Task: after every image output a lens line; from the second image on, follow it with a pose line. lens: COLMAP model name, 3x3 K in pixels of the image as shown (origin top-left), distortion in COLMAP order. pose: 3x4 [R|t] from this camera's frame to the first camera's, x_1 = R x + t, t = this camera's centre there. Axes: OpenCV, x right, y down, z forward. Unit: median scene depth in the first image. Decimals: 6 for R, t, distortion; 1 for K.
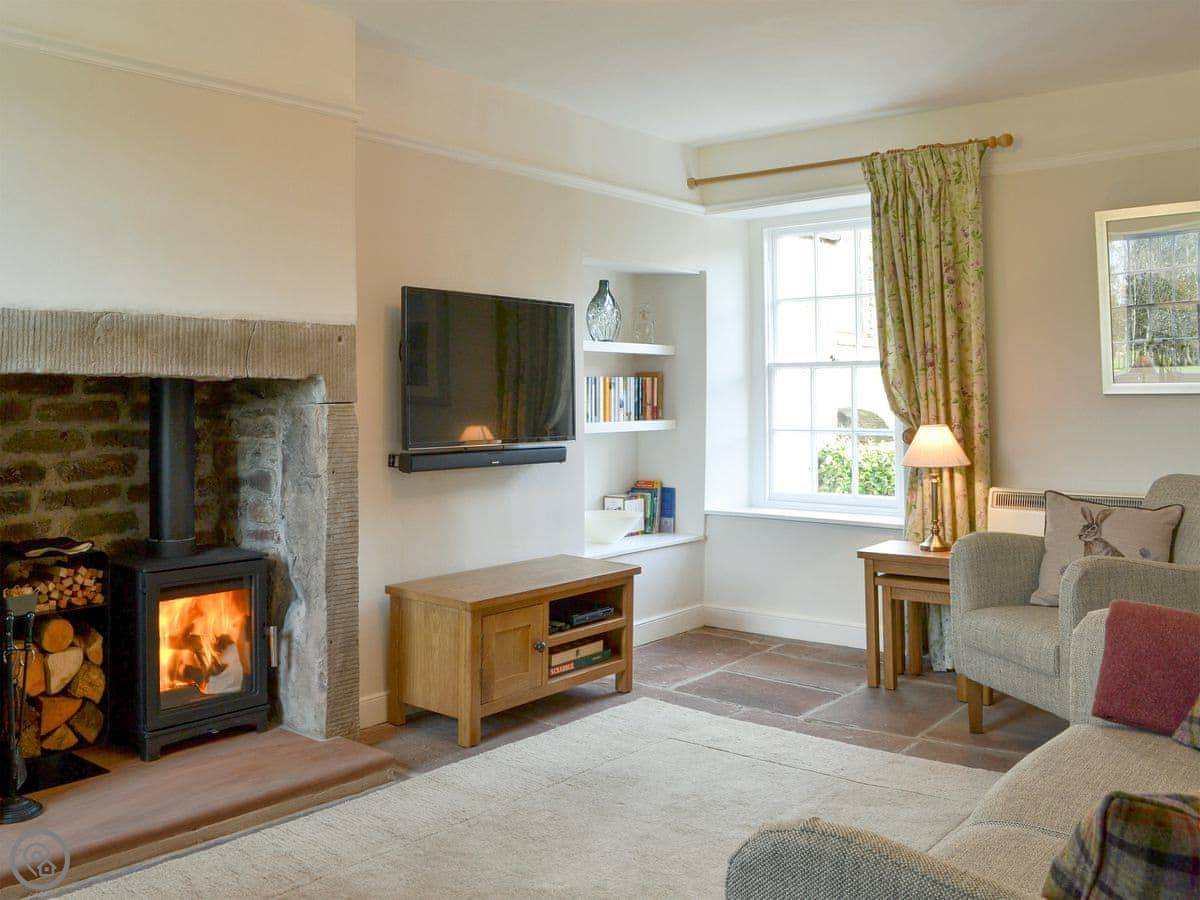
lens RADIAL K [[1102.1, 0, 599.7], [0, 1102.1, 439.2], [0, 0, 1]] dist [-0.095332, 0.000000]
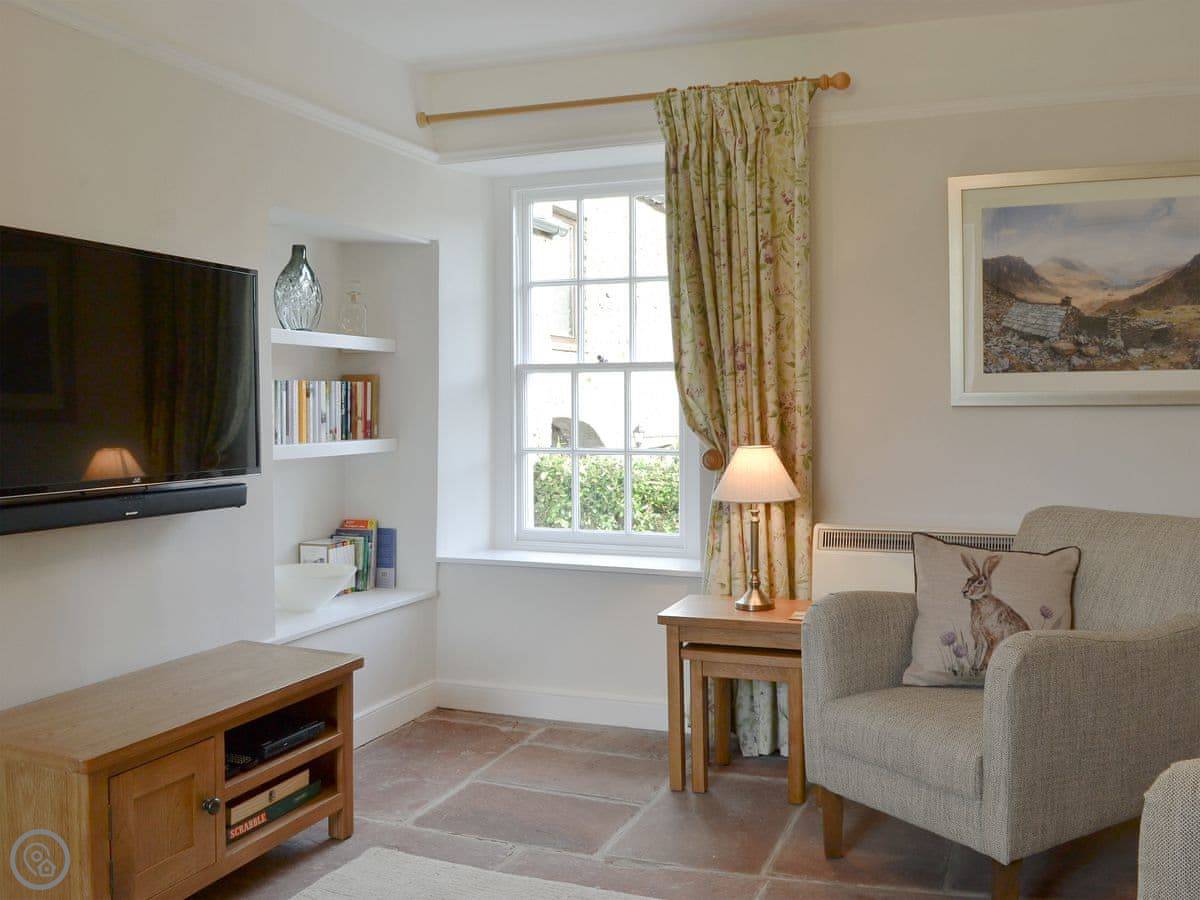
lens RADIAL K [[1008.2, 0, 603.1], [0, 1008.2, 442.3], [0, 0, 1]] dist [-0.086353, 0.016875]
pose [[0.948935, -0.009258, 0.315335, -0.015427], [0.009304, 0.999956, 0.001360, -0.016995], [-0.315333, 0.001643, 0.948980, 0.354430]]
